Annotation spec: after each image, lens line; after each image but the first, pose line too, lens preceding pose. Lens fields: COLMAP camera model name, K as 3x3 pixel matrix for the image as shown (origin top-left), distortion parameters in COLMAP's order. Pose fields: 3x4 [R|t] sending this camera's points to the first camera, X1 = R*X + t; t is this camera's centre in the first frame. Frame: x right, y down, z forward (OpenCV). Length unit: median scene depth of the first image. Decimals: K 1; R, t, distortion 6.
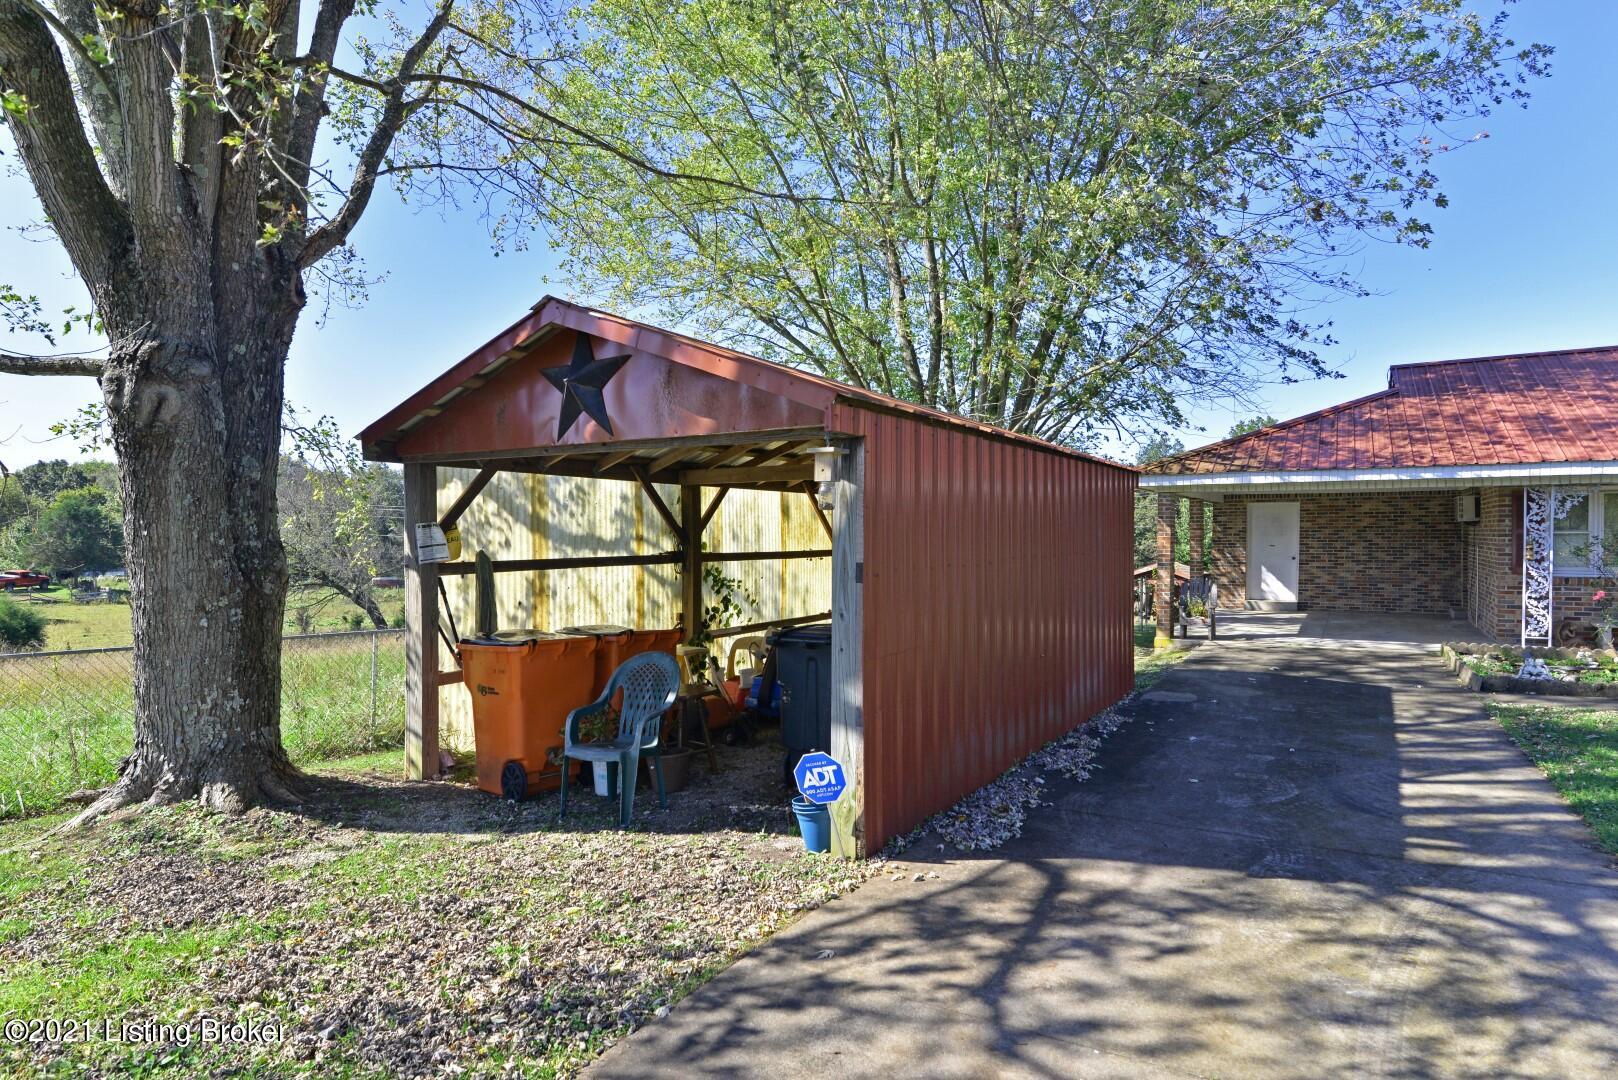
lens RADIAL K [[889.2, 0, 809.0], [0, 889.2, 540.0], [0, 0, 1]] dist [-0.000946, -0.000674]
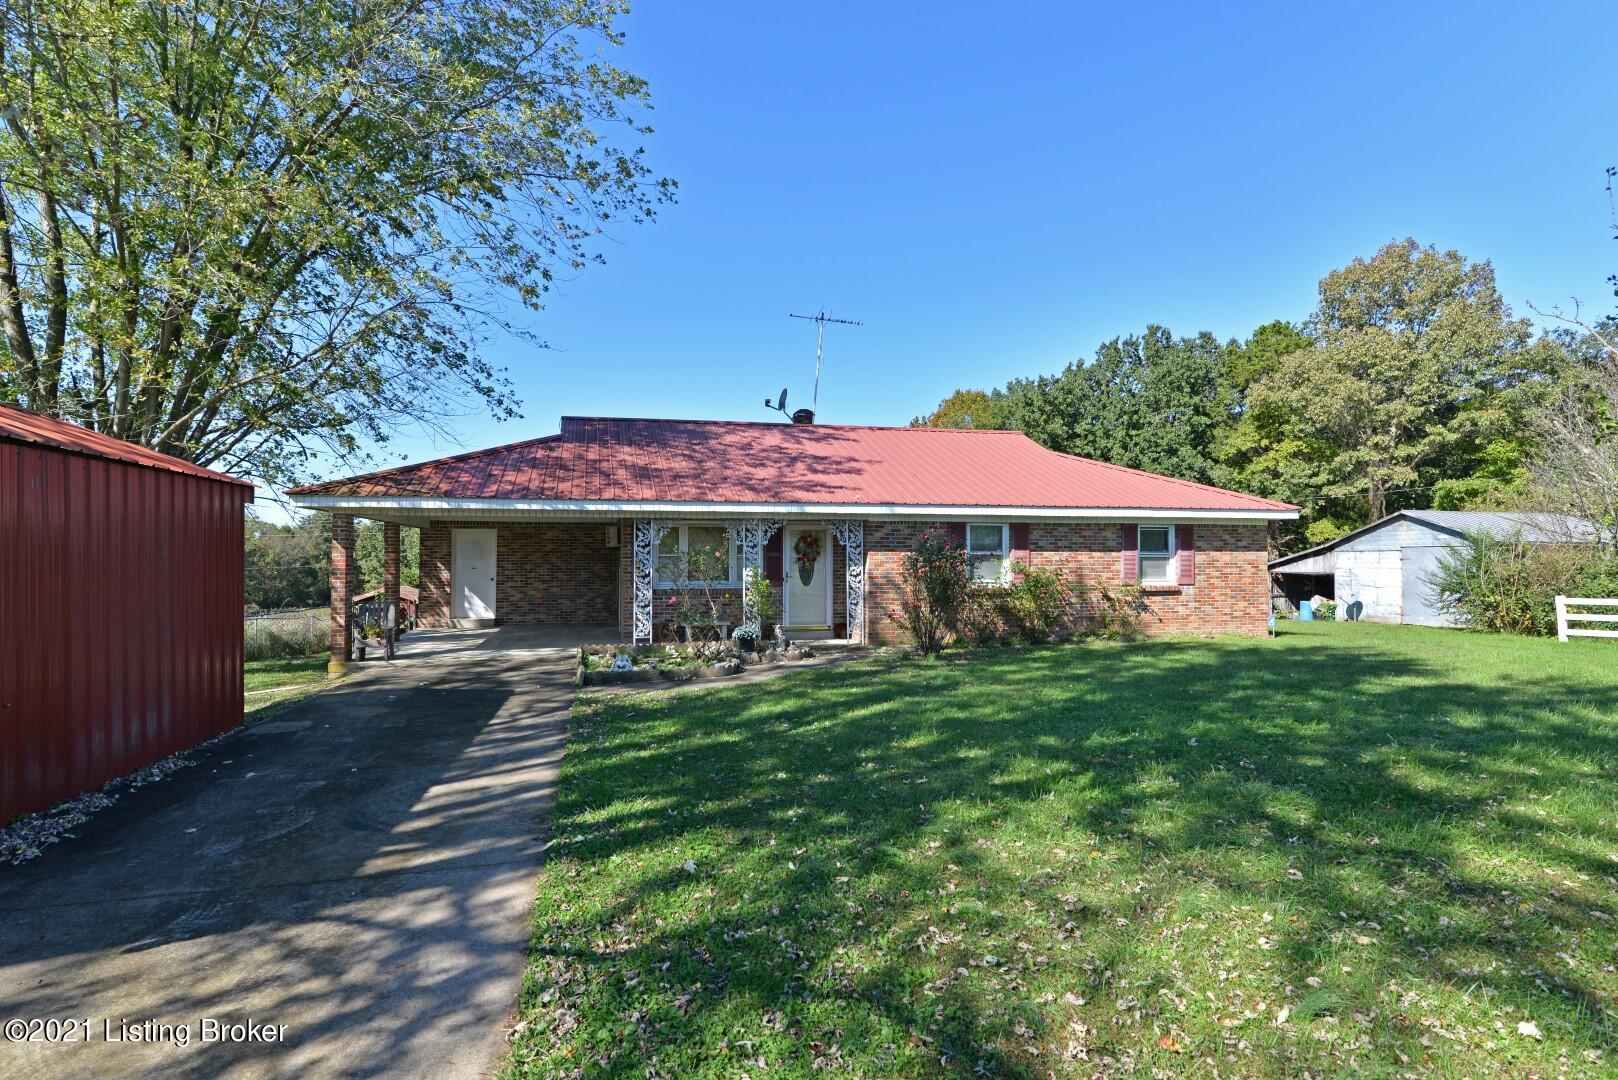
lens RADIAL K [[820.6, 0, 809.0], [0, 820.6, 540.0], [0, 0, 1]] dist [0.001627, 0.000029]
pose [[0.699562, 0.018297, 0.714337, 0.127369], [0.004553, 0.999538, -0.030061, 0.005724], [-0.714557, 0.024282, 0.699156, -0.003305]]
